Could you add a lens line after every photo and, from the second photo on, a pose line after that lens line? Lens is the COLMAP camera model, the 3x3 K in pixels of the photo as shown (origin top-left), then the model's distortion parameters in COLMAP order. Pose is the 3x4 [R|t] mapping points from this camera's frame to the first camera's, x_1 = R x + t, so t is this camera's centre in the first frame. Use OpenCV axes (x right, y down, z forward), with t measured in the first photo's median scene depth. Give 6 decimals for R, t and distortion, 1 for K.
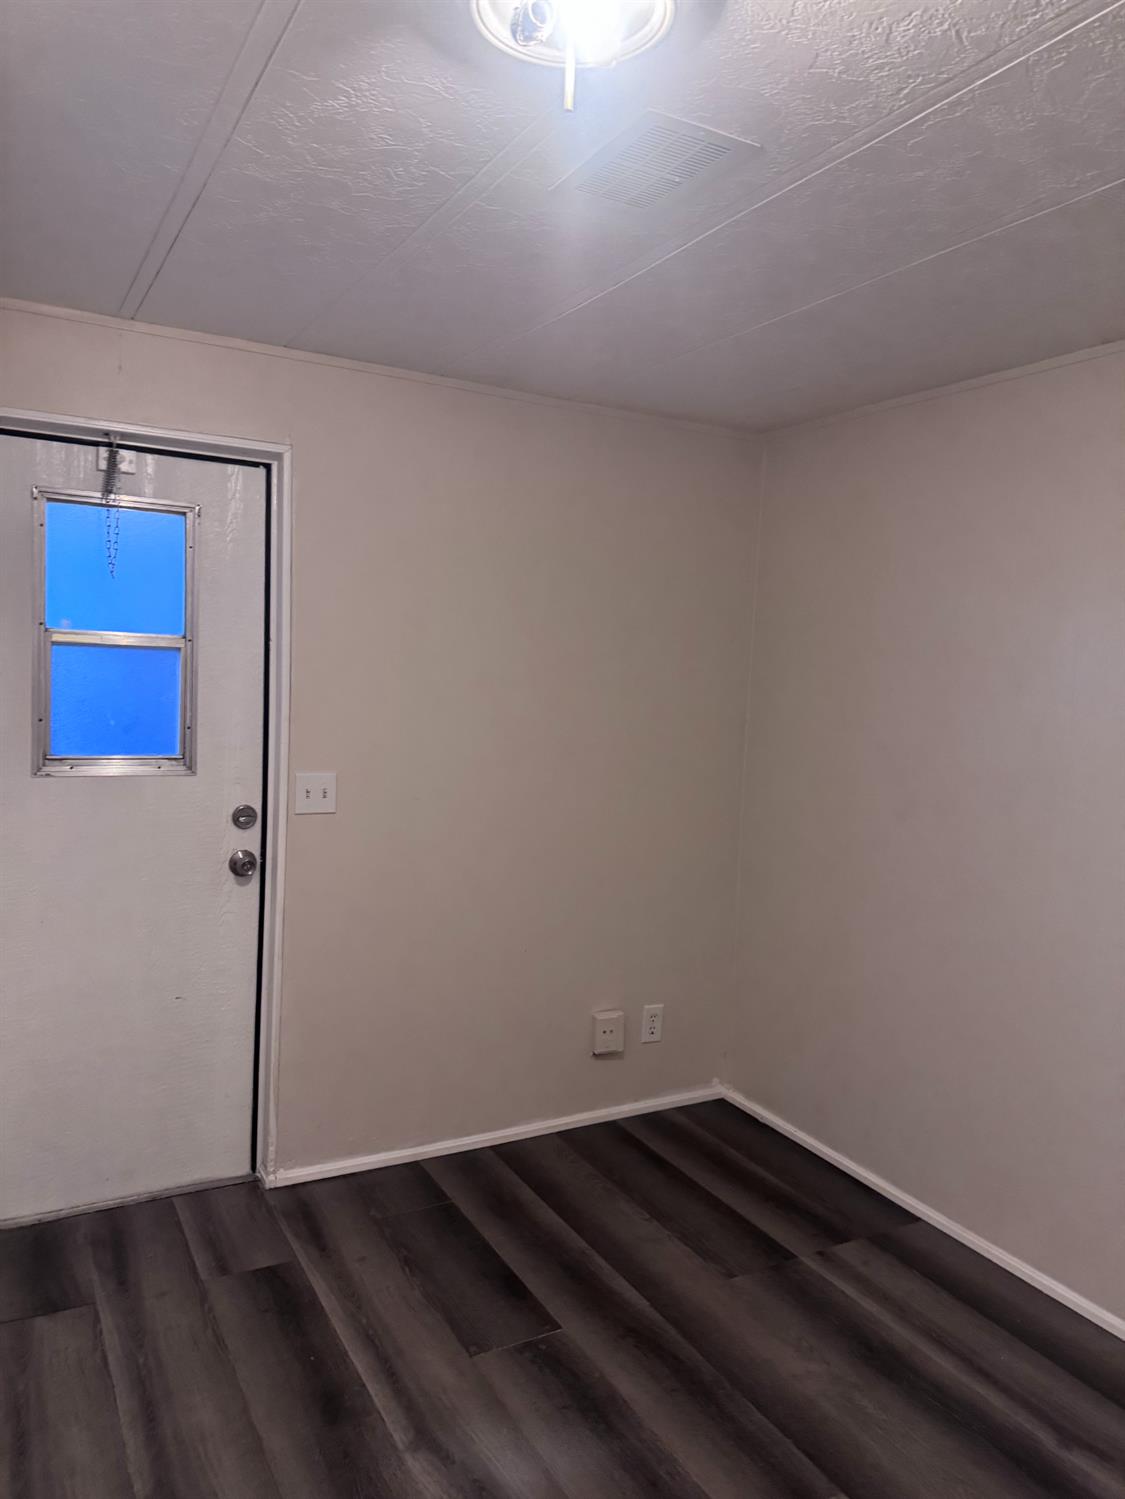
lens RADIAL K [[1042.0, 0, 558.6], [0, 1042.0, 743.0], [0, 0, 1]] dist [0.089817, -0.155071]
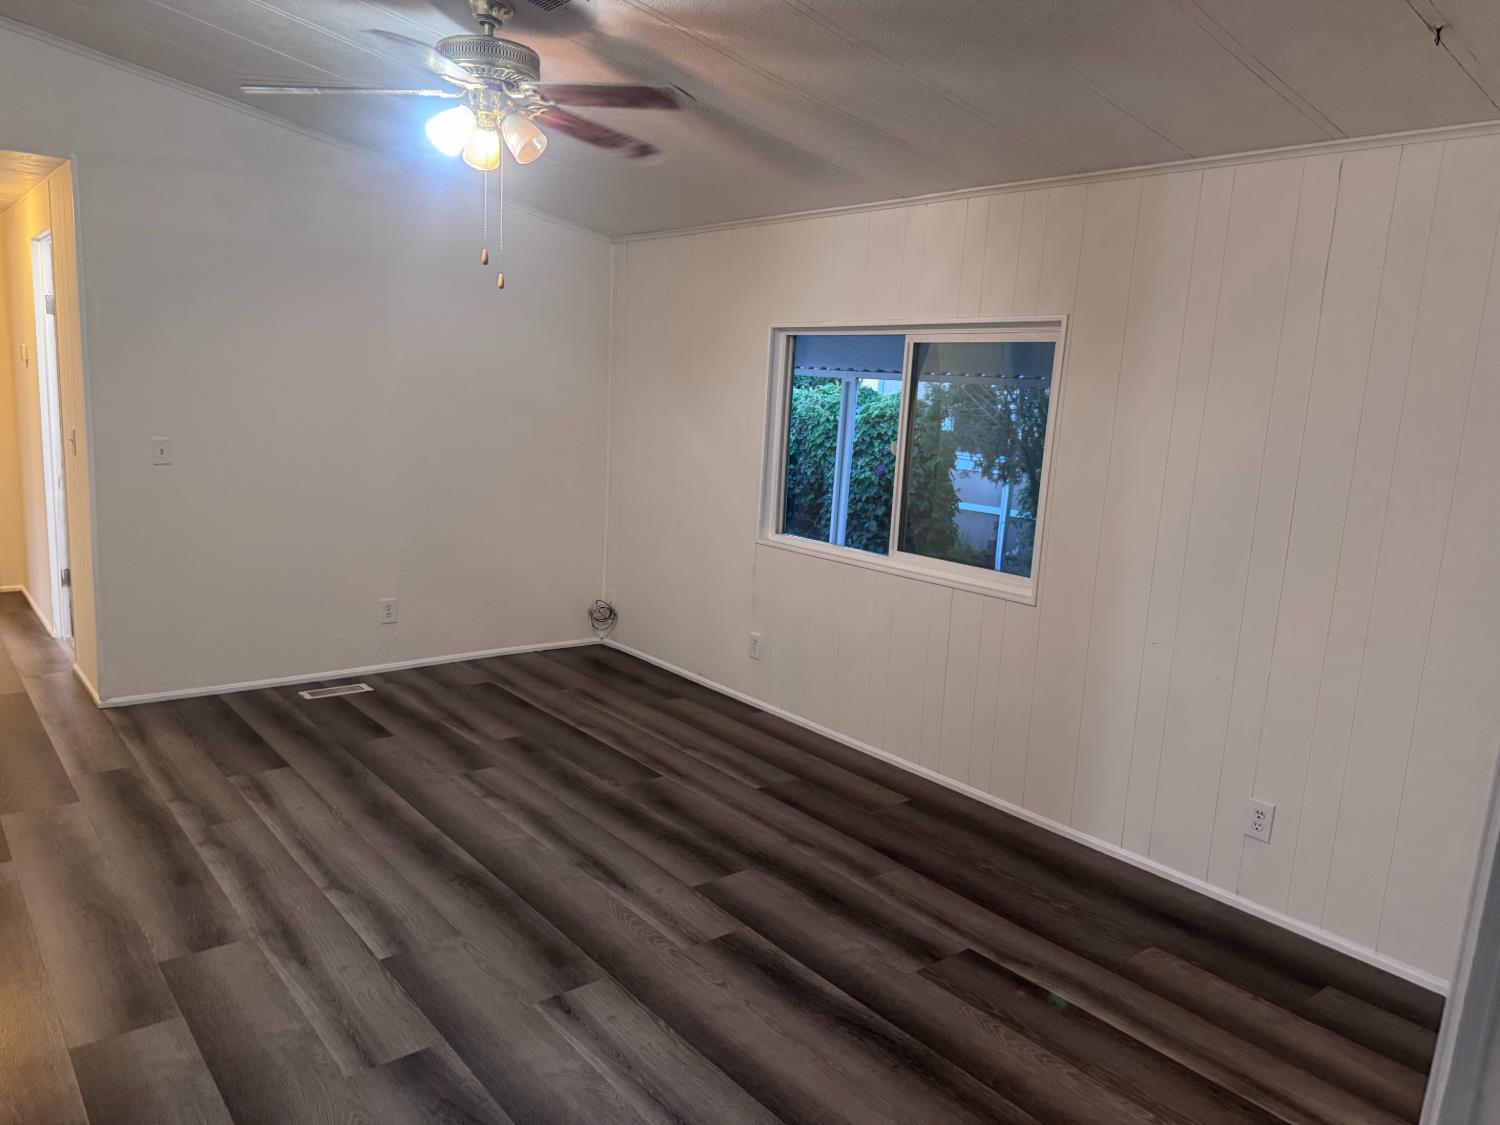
lens RADIAL K [[1042.7, 0, 751.1], [0, 1042.7, 570.1], [0, 0, 1]] dist [0.089817, -0.155071]
pose [[0.983039, -0.014210, 0.182847, 0.268167], [-0.003773, 0.995216, 0.097628, 0.043968], [-0.183359, -0.096662, 0.978282, -0.485960]]
